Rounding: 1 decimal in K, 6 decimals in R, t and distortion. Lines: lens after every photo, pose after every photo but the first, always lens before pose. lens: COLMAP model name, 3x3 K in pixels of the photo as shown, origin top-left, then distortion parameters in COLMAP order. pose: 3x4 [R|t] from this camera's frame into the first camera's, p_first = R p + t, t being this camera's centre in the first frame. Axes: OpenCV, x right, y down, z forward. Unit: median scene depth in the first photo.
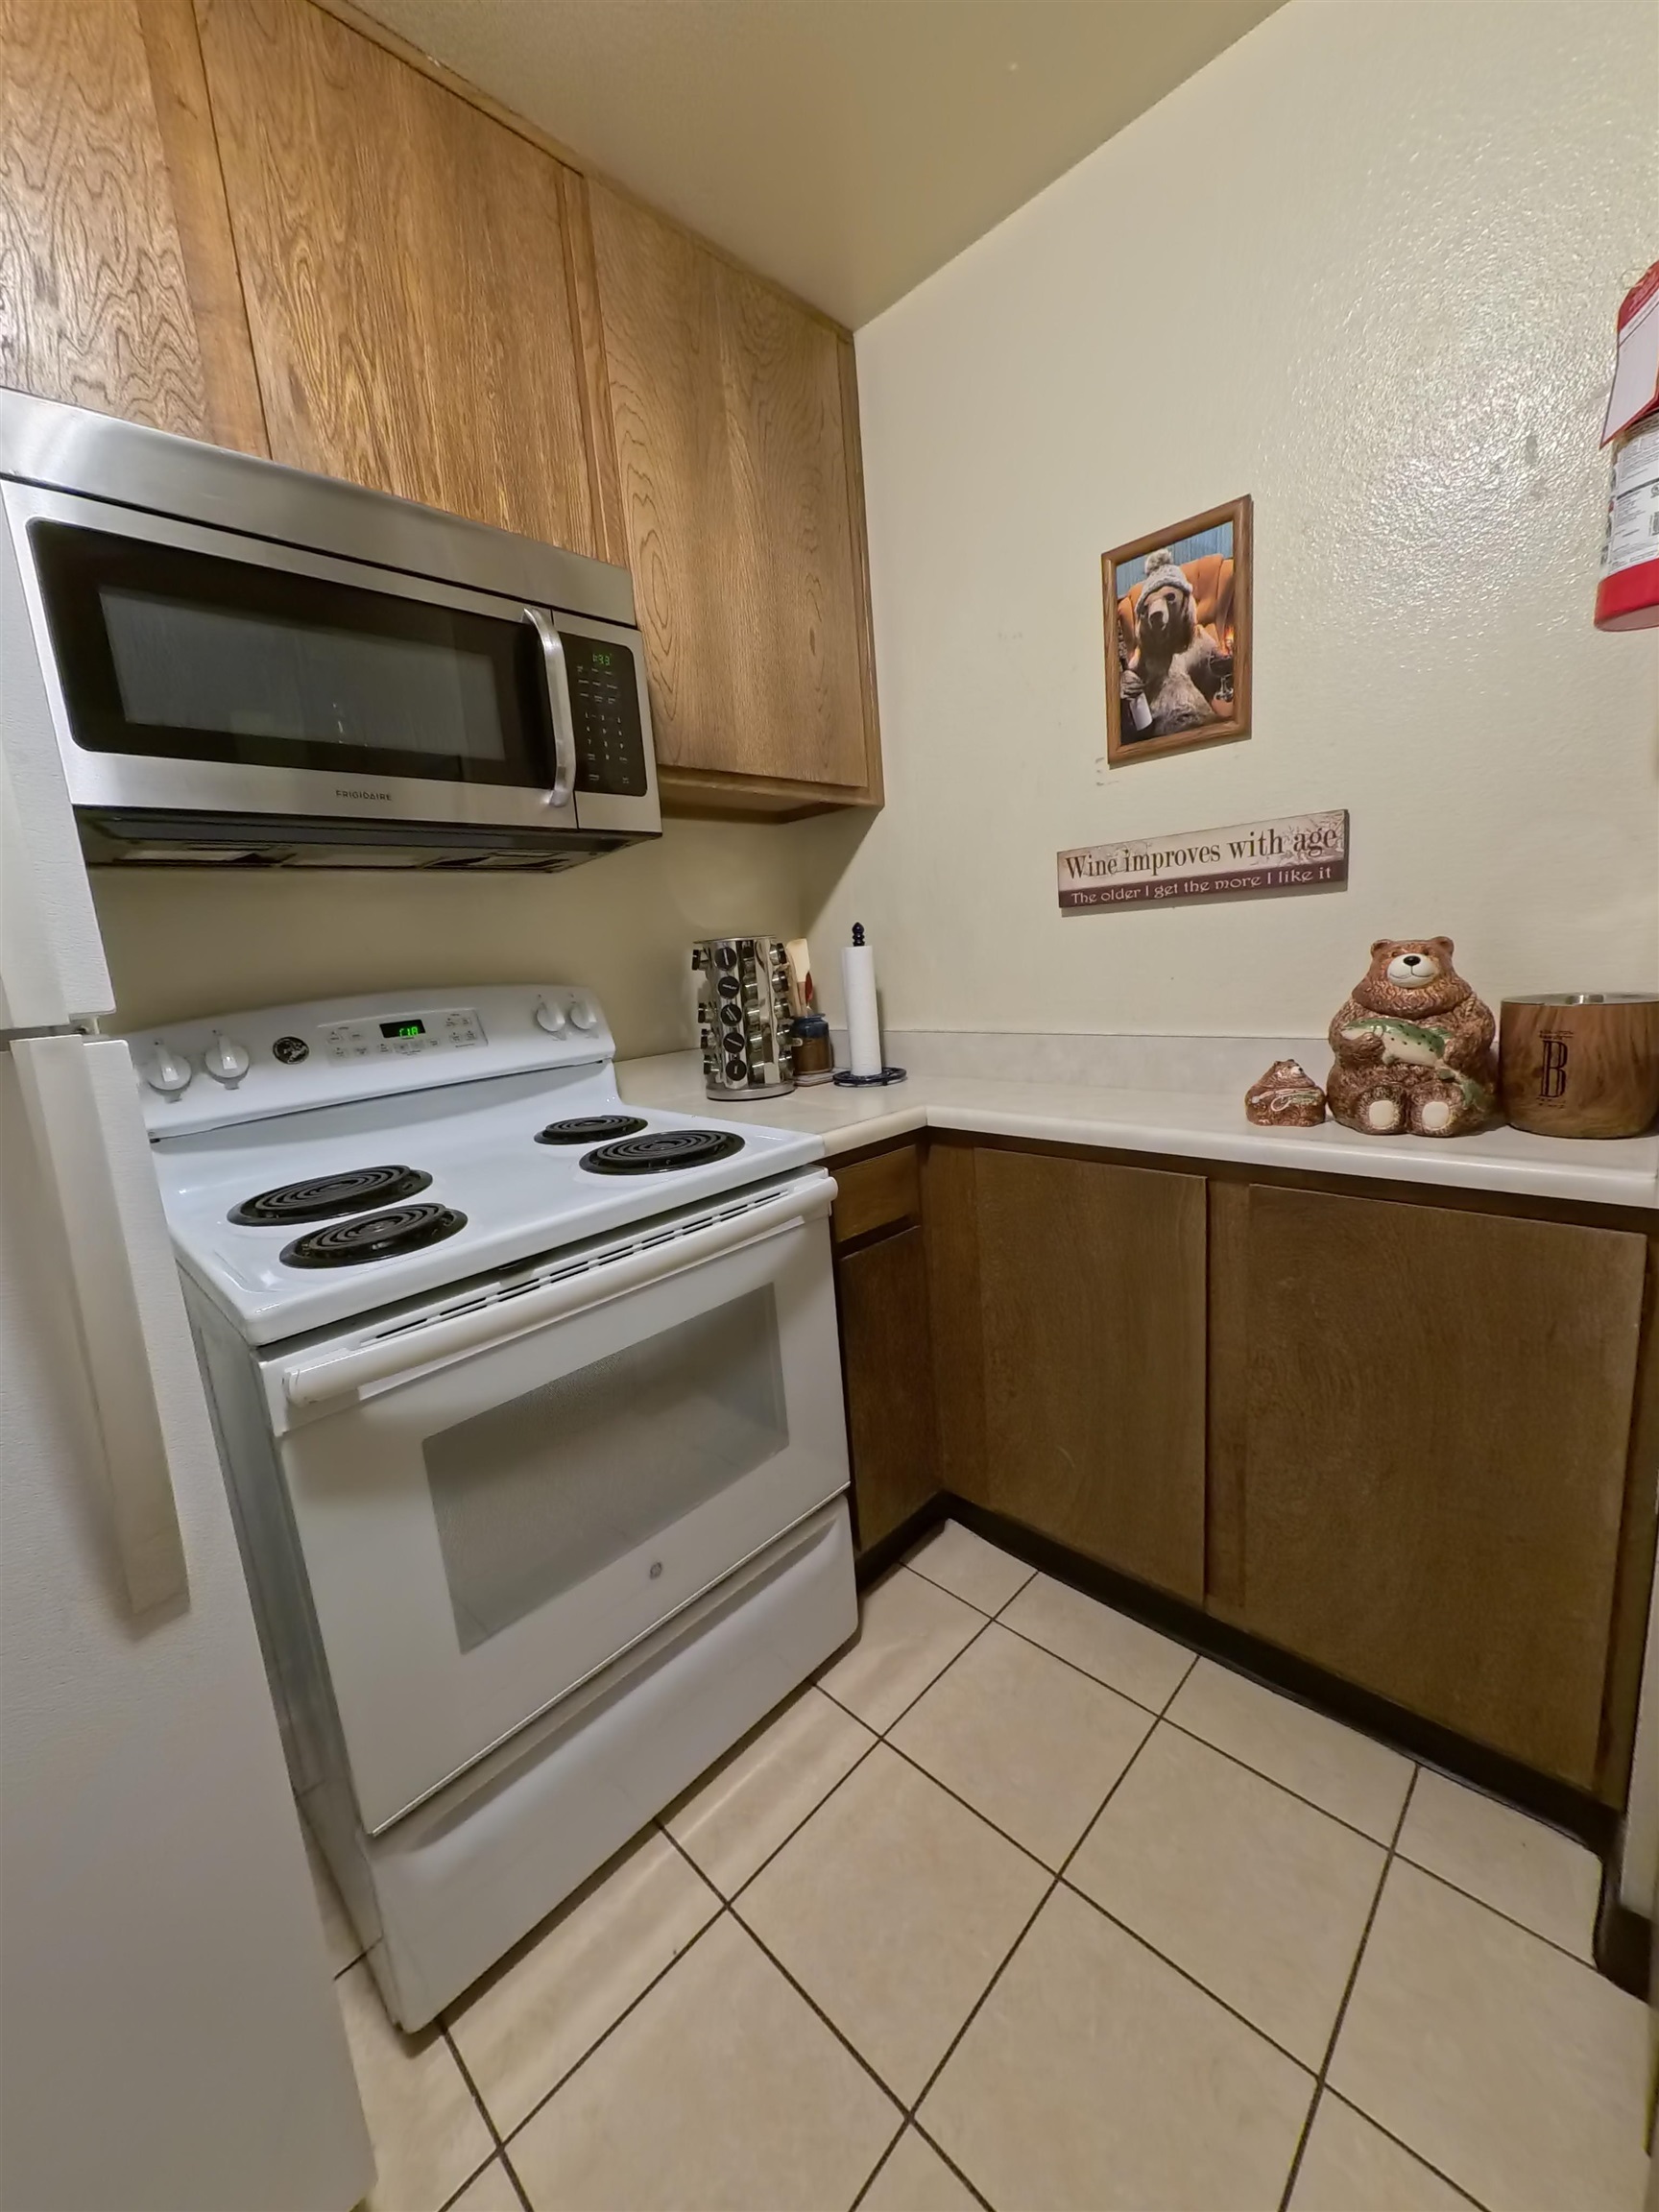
lens RADIAL K [[847.3, 0, 829.5], [0, 847.3, 1106.0], [0, 0, 1]] dist [0.000022, -0.000502]
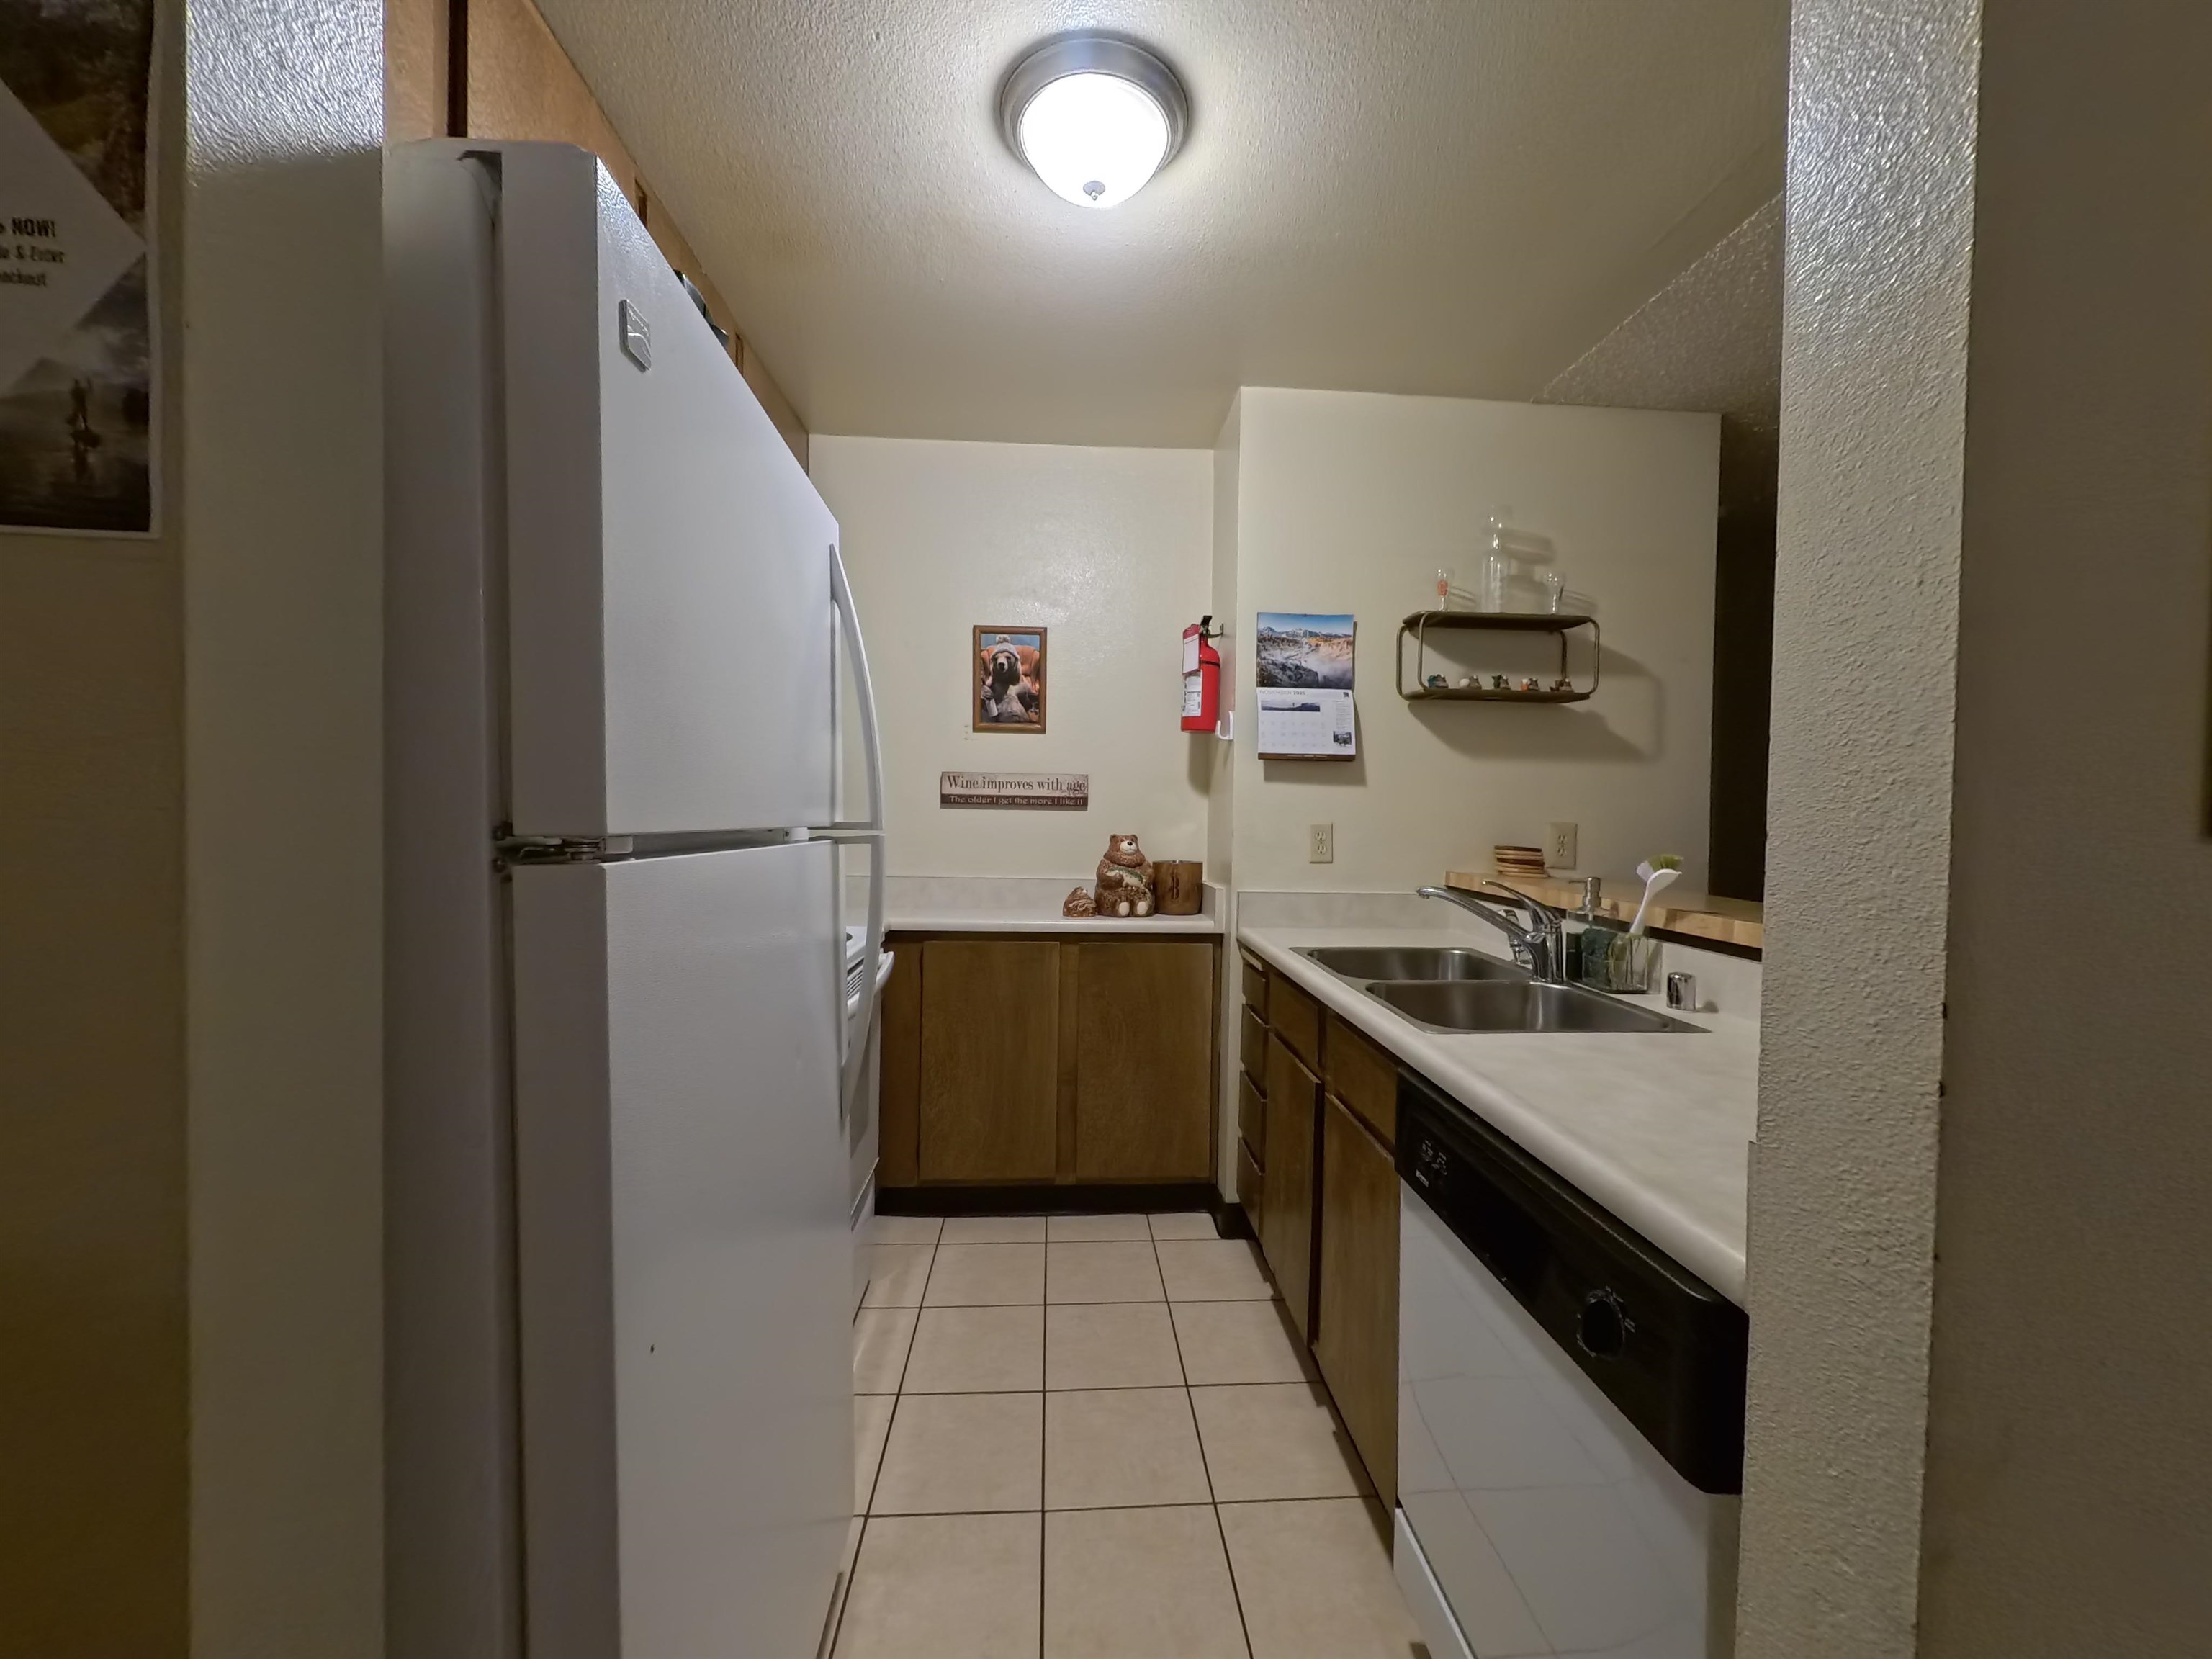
lens RADIAL K [[847.3, 0, 1106.0], [0, 847.3, 829.5], [0, 0, 1]] dist [0.000022, -0.000502]
pose [[0.669144, 0.073077, 0.739531, -0.894284], [0.067873, 0.984984, -0.158744, 0.130466], [-0.740027, 0.156416, 0.654136, -0.414138]]
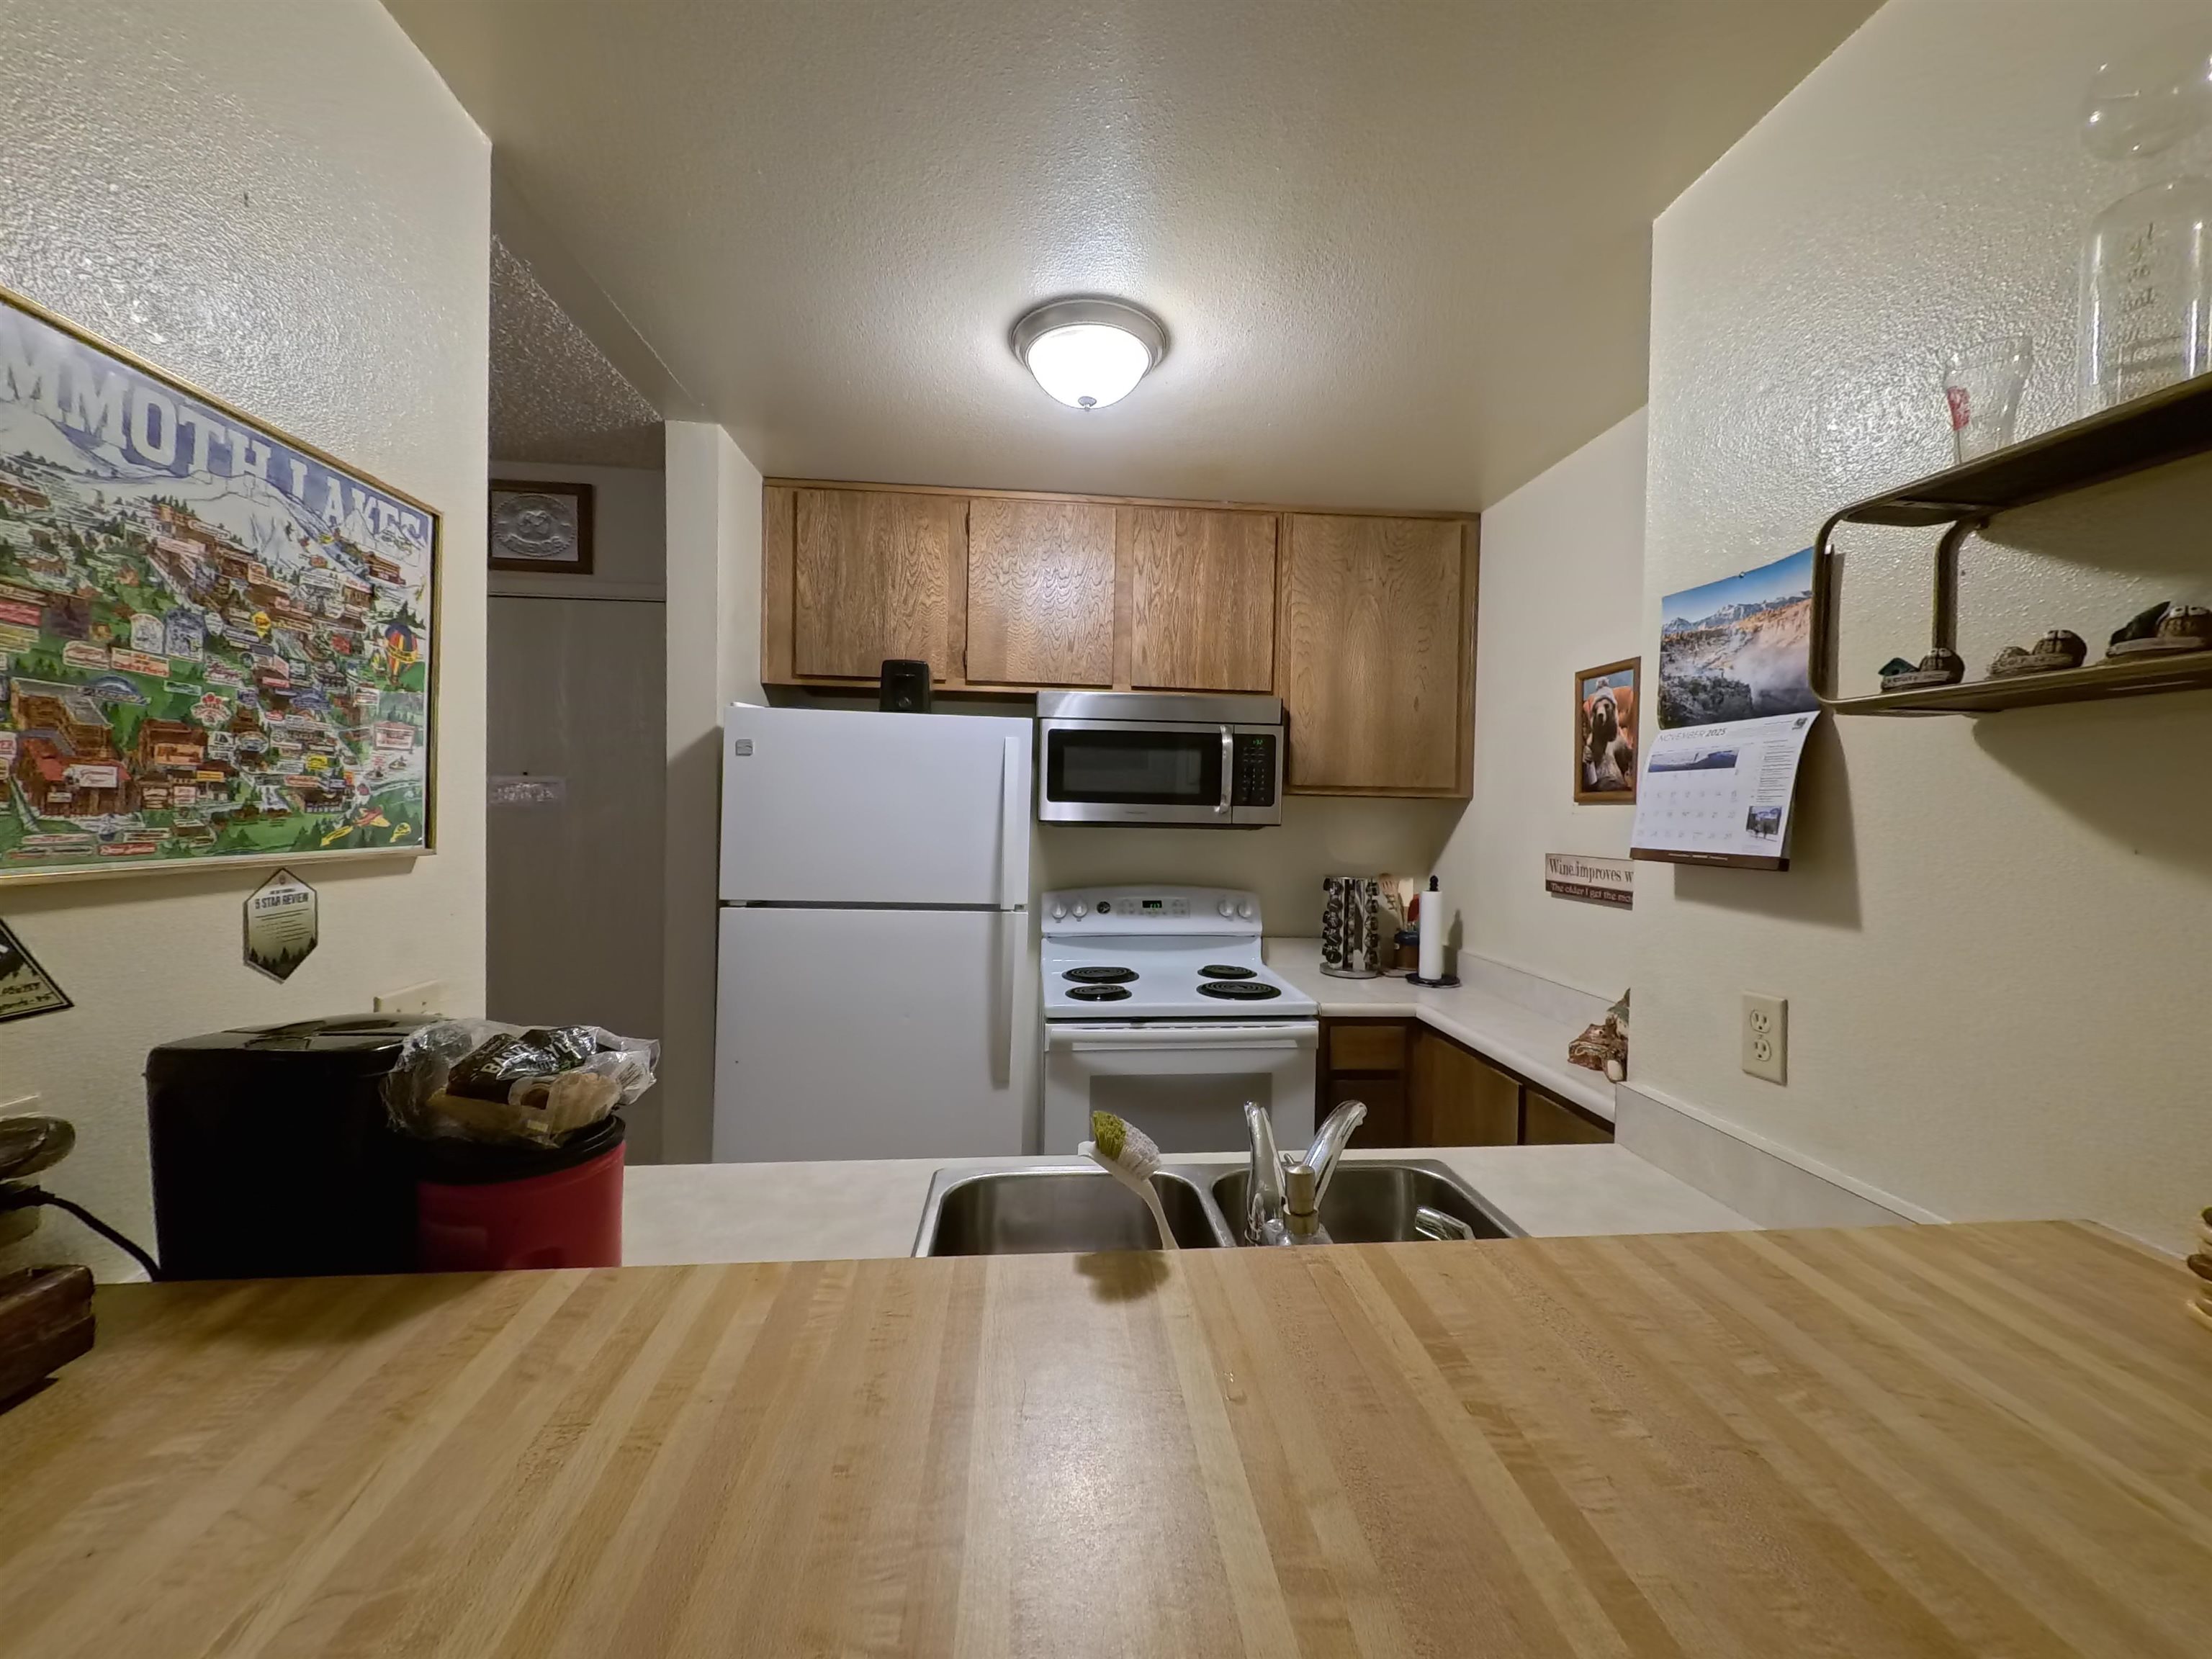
lens RADIAL K [[847.3, 0, 1106.0], [0, 847.3, 829.5], [0, 0, 1]] dist [0.000022, -0.000502]
pose [[0.755167, 0.105427, -0.646999, 0.731833], [-0.194784, 0.978493, -0.067907, -0.107774], [0.625925, 0.177306, 0.759461, -0.674846]]
